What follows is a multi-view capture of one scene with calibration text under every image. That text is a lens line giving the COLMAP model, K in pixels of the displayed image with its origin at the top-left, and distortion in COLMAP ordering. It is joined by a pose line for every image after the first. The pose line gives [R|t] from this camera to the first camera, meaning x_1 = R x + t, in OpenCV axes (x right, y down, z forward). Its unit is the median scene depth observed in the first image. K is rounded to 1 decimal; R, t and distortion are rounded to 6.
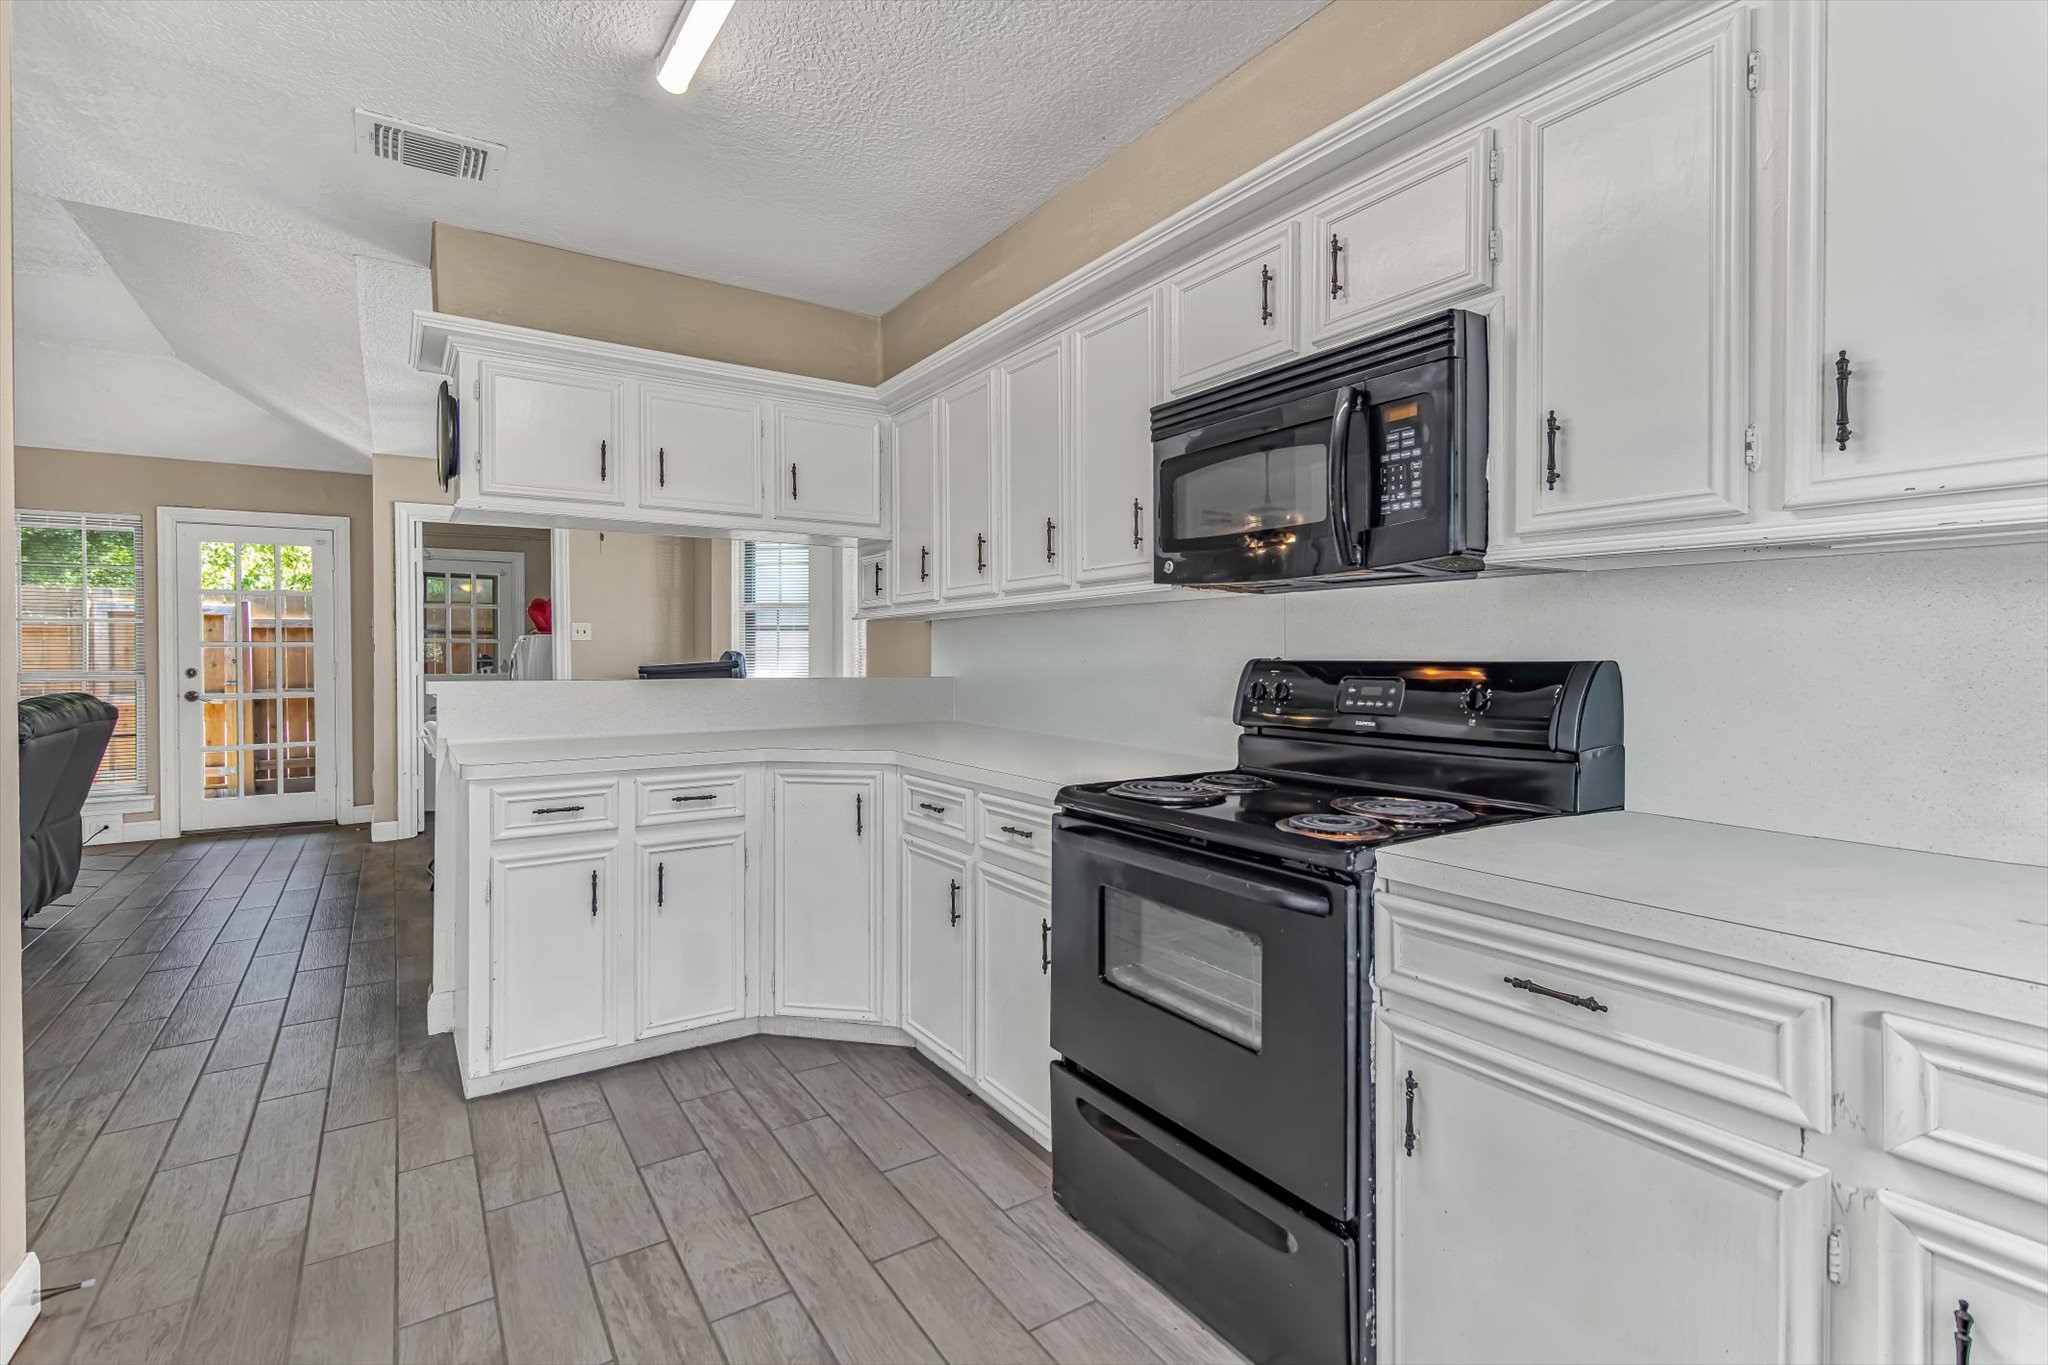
lens RADIAL K [[936.5, 0, 1010.9], [0, 936.5, 666.8], [0, 0, 1]] dist [0.020349, -0.000491]
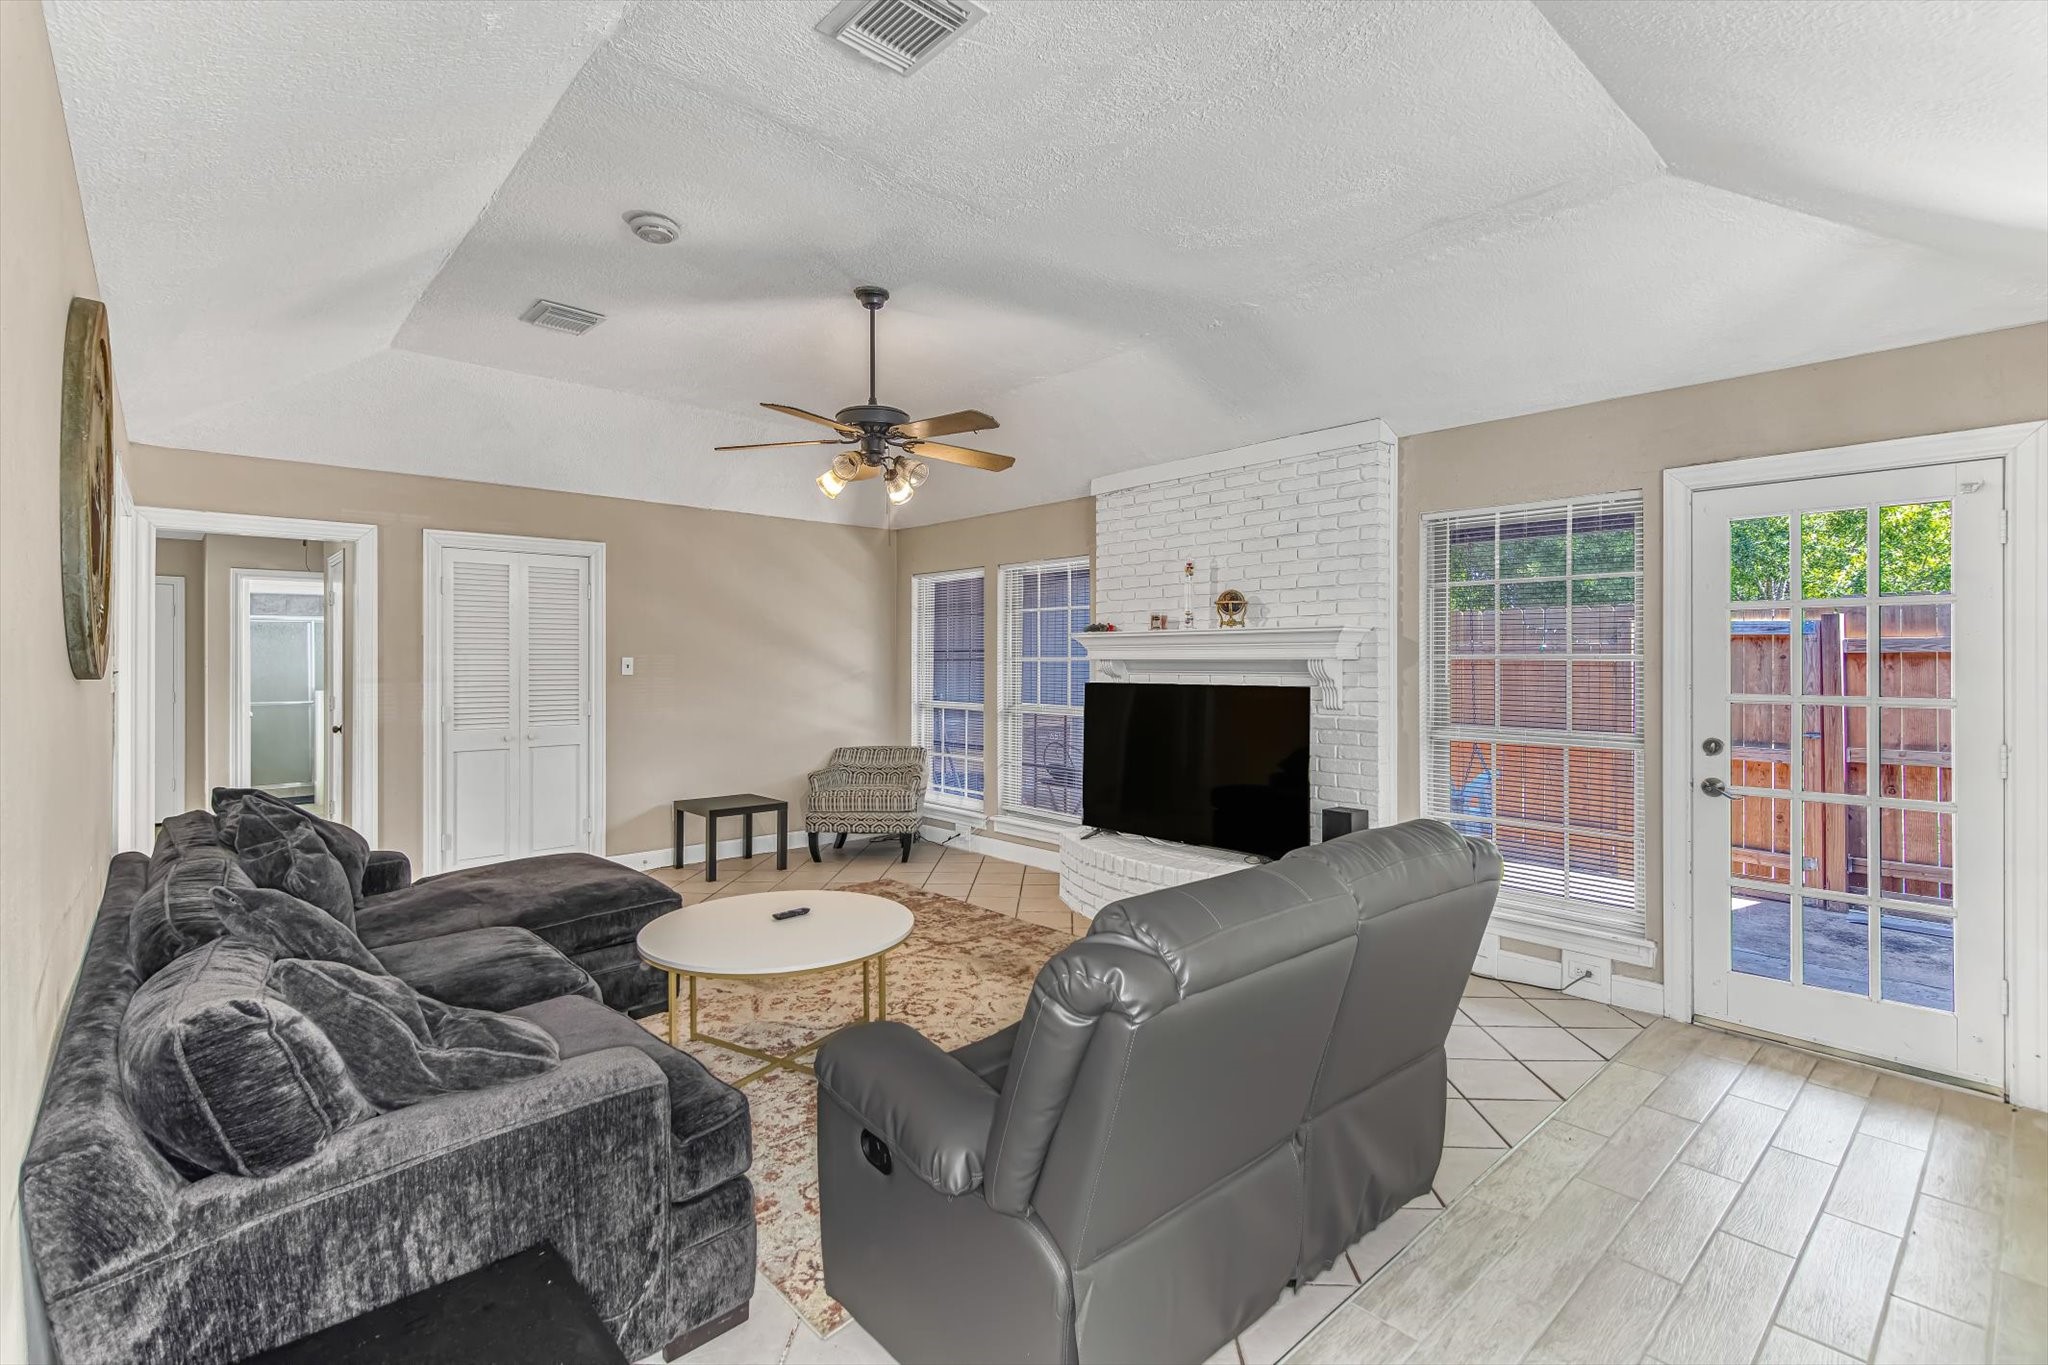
lens RADIAL K [[936.5, 0, 1013.1], [0, 936.5, 668.2], [0, 0, 1]] dist [0.020349, -0.000491]
pose [[0.160715, 0.006837, -0.986977, -0.358975], [-0.012652, 0.999908, 0.004867, -0.039231], [0.986920, 0.011705, 0.160787, 0.483595]]
